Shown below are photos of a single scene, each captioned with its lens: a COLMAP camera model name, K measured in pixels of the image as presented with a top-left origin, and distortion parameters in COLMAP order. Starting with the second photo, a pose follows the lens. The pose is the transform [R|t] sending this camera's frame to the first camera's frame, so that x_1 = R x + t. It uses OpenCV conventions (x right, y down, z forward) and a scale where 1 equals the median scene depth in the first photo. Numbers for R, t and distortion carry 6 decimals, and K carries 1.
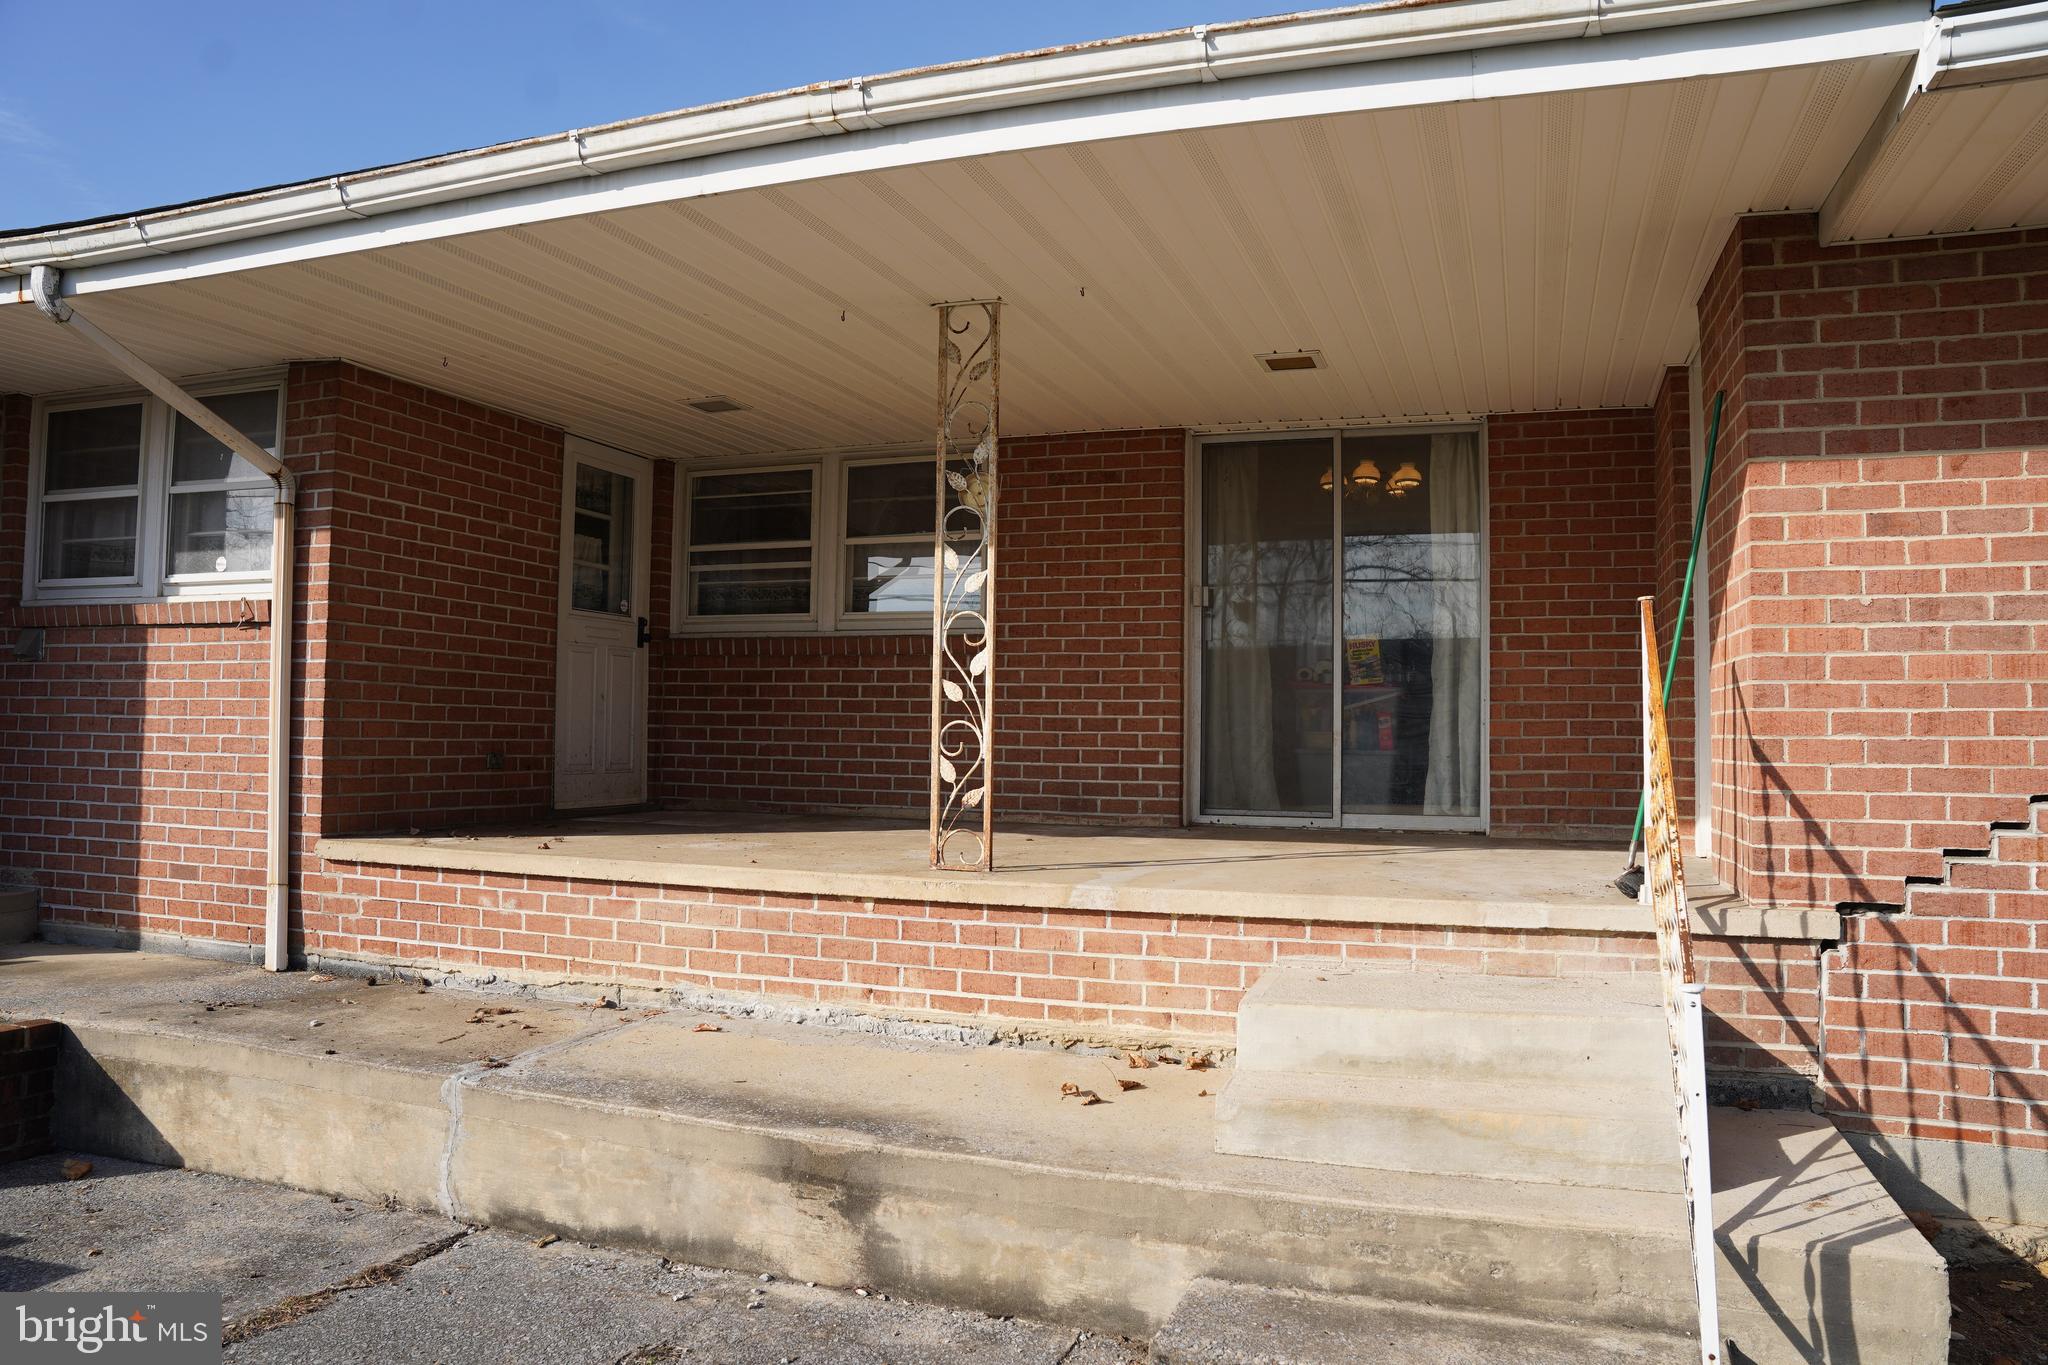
lens RADIAL K [[1425.9, 0, 1024.0], [0, 1425.9, 682.5], [0, 0, 1]] dist [-0.176802, 0.130440]
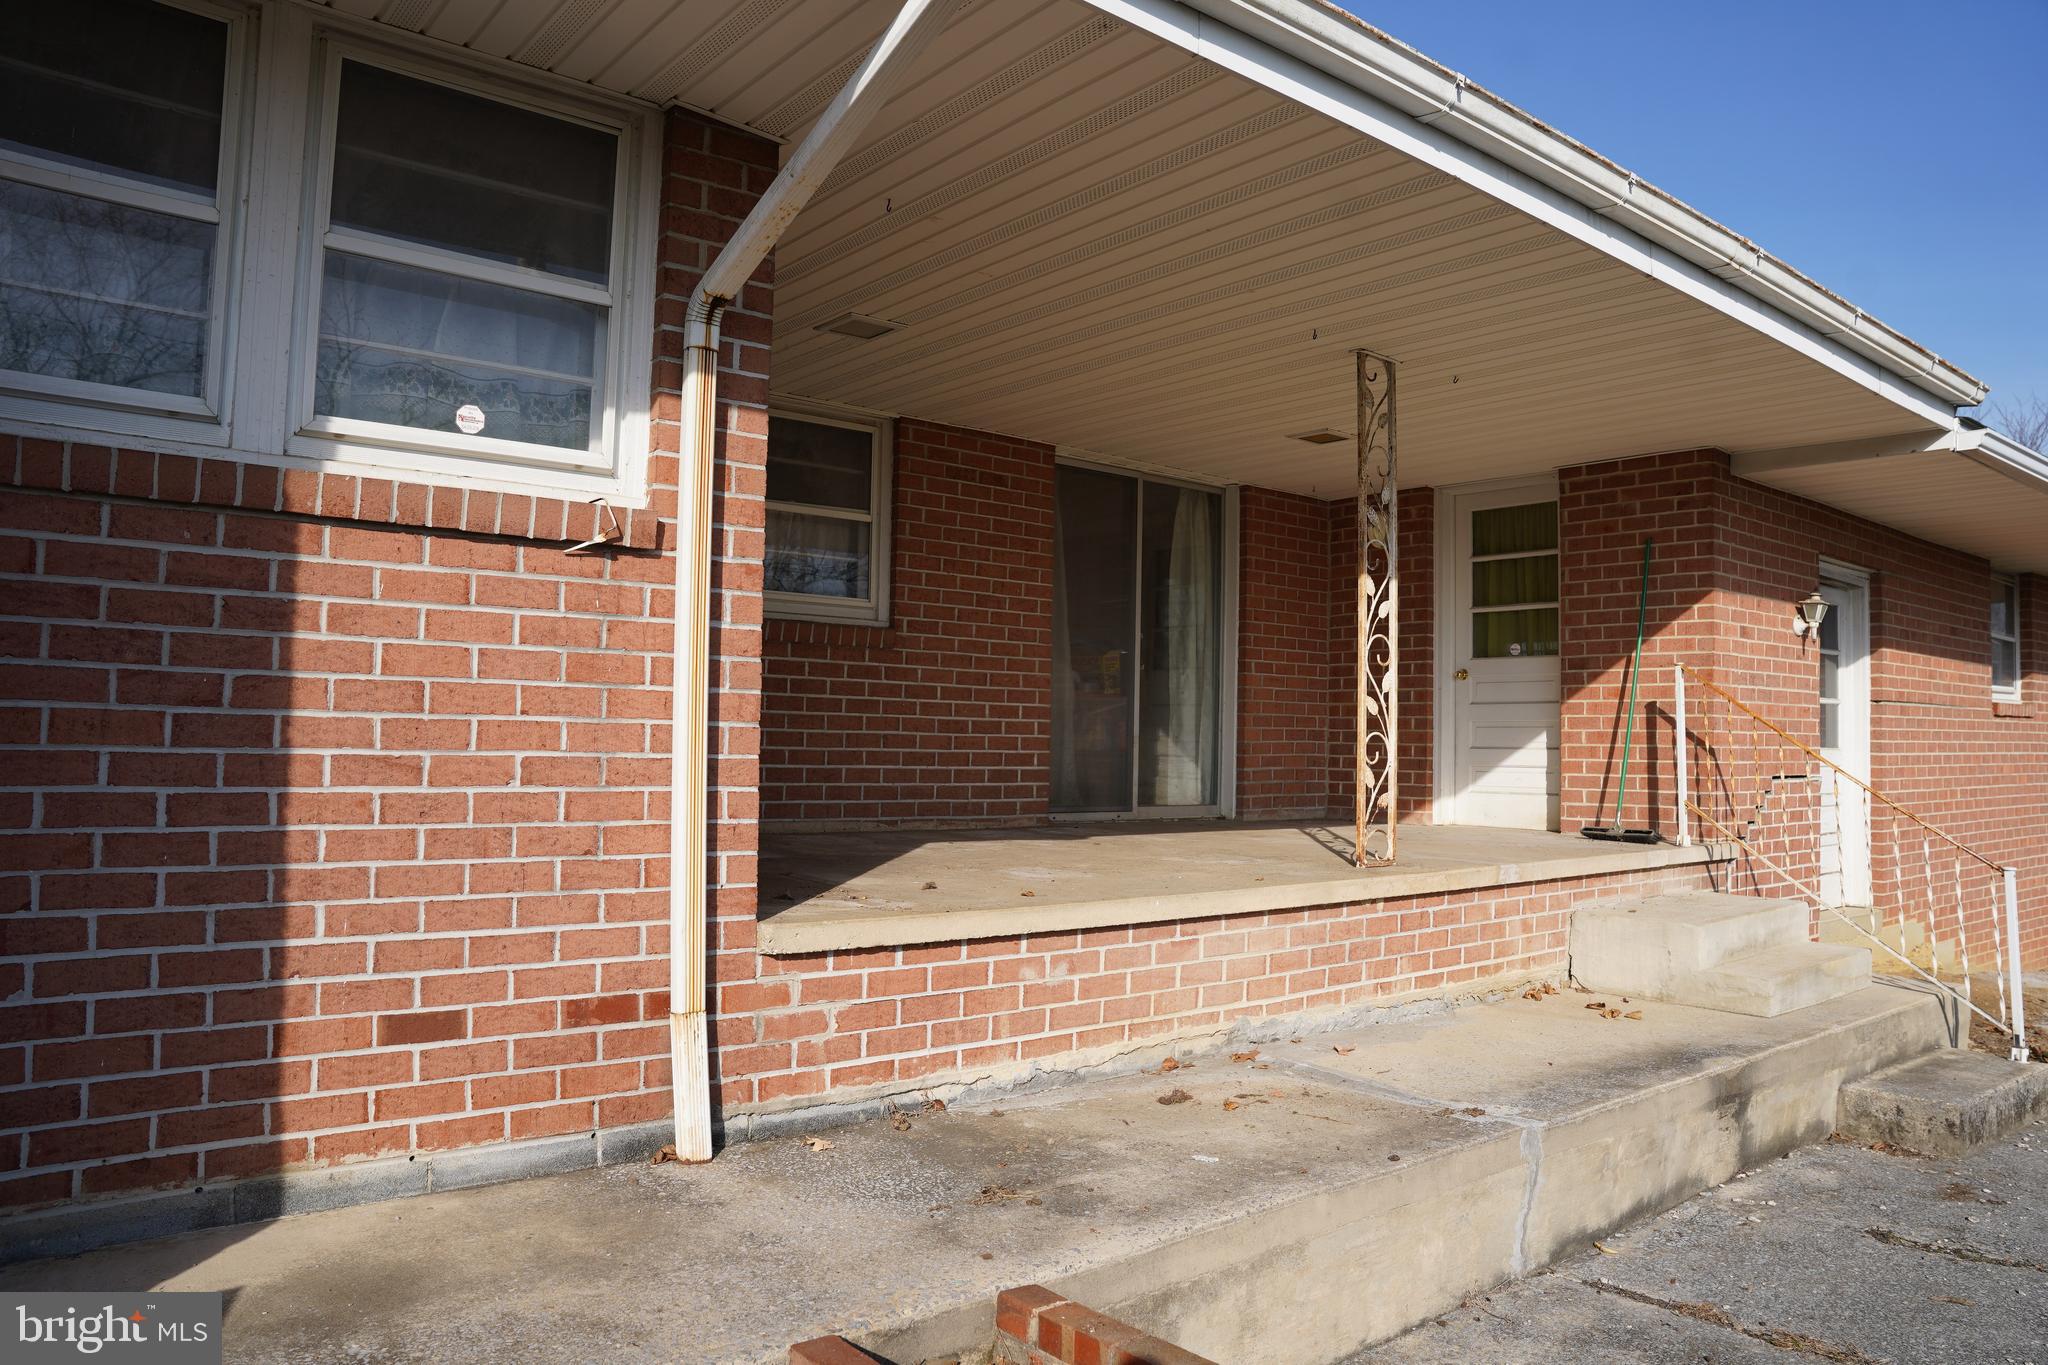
lens RADIAL K [[1425.9, 0, 1024.0], [0, 1425.9, 682.5], [0, 0, 1]] dist [-0.176802, 0.130440]
pose [[0.514542, 0.031308, 0.856893, -1.016159], [-0.043055, 0.999016, -0.010647, 0.010040], [-0.856383, -0.031415, 0.515384, 0.599345]]
